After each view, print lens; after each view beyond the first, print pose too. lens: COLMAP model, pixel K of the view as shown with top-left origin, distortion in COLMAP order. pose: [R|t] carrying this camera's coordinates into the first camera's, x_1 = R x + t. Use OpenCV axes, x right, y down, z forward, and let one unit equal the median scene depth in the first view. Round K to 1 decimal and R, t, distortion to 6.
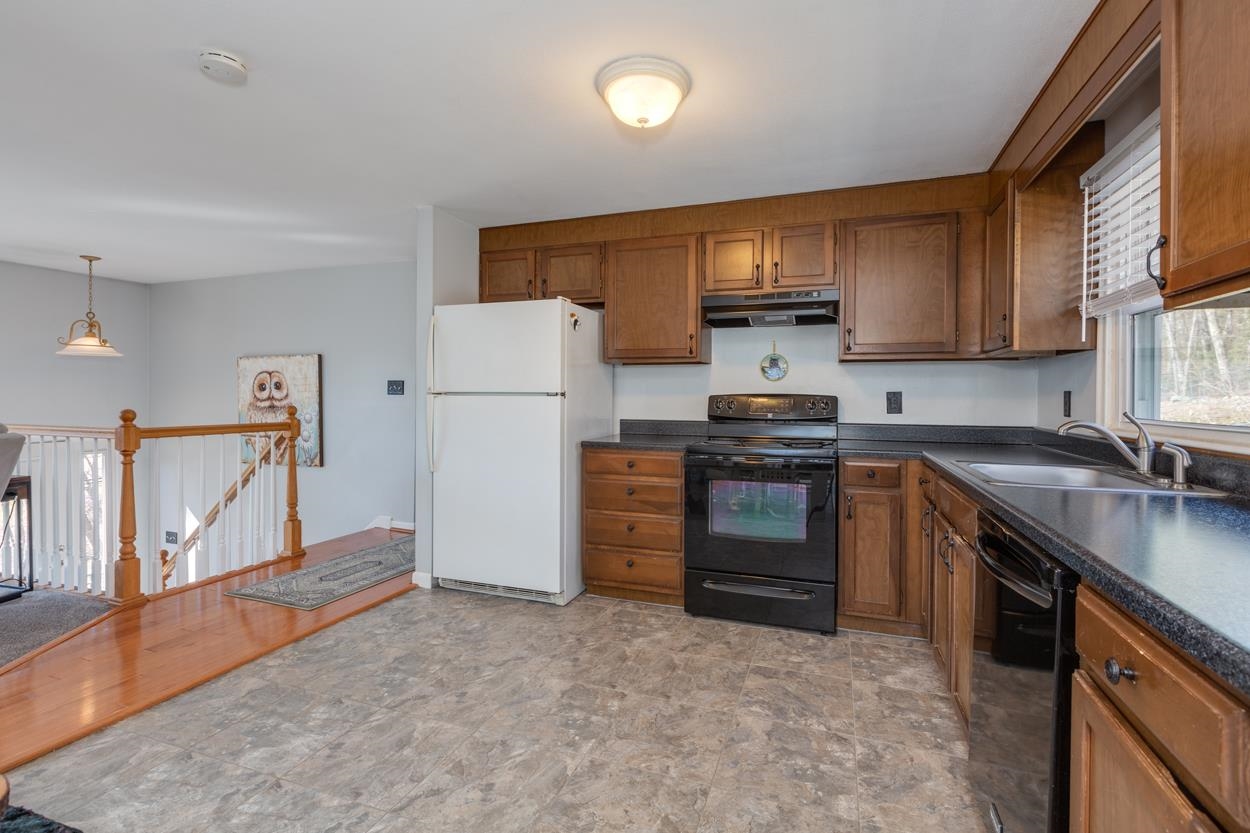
lens RADIAL K [[565.0, 0, 637.3], [0, 565.0, 396.8], [0, 0, 1]] dist [0.002908, 0.000020]
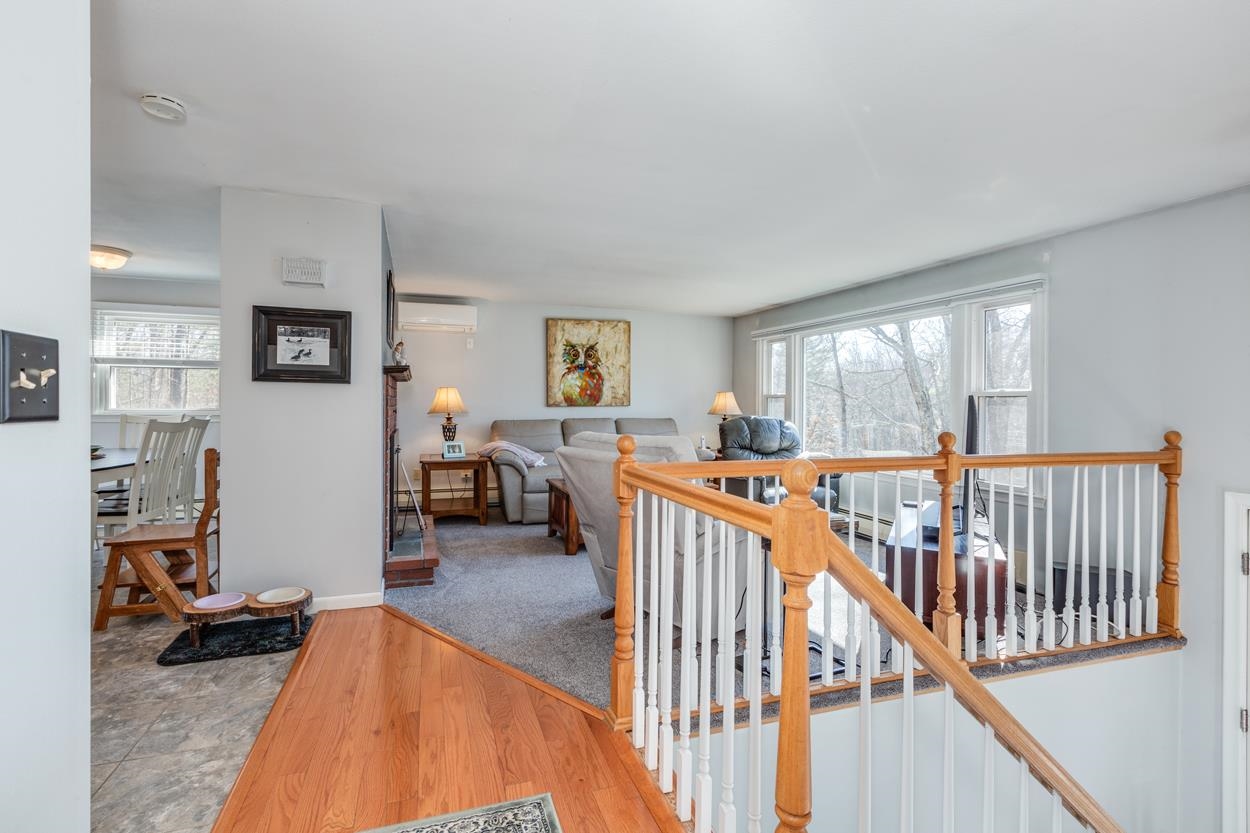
lens RADIAL K [[563.0, 0, 618.0], [0, 563.0, 404.3], [0, 0, 1]] dist [0.001000, -0.000293]
pose [[-0.781985, -0.010423, -0.623210, -0.583398], [-0.012122, 0.999925, -0.001514, -0.015950], [0.623179, 0.006371, -0.782053, 1.892474]]
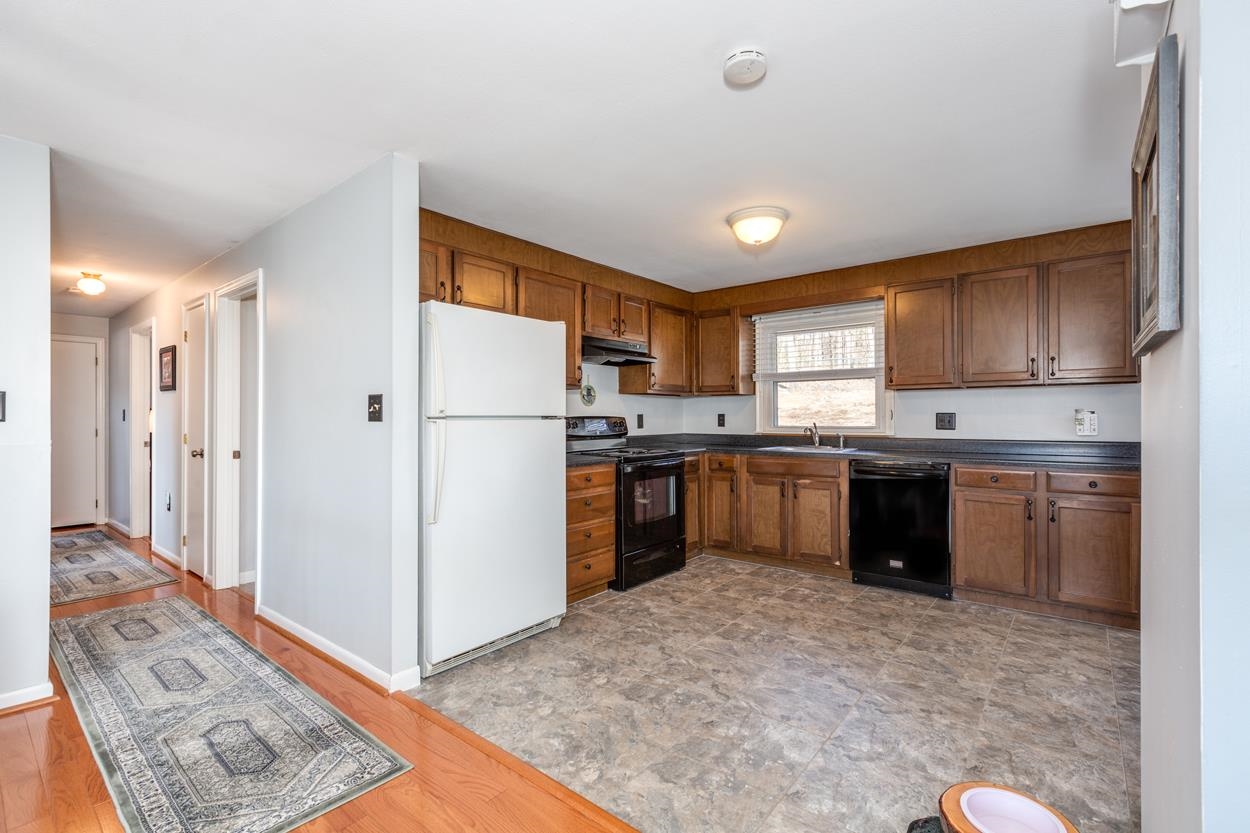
lens RADIAL K [[559.0, 0, 625.0], [0, 559.0, 416.5], [0, 0, 1]] dist [0.011429, 0.000447]
pose [[0.336441, -0.005678, 0.941687, -1.310419], [0.007028, 0.999969, 0.003519, -0.012041], [-0.941678, 0.005435, 0.336471, 0.691258]]
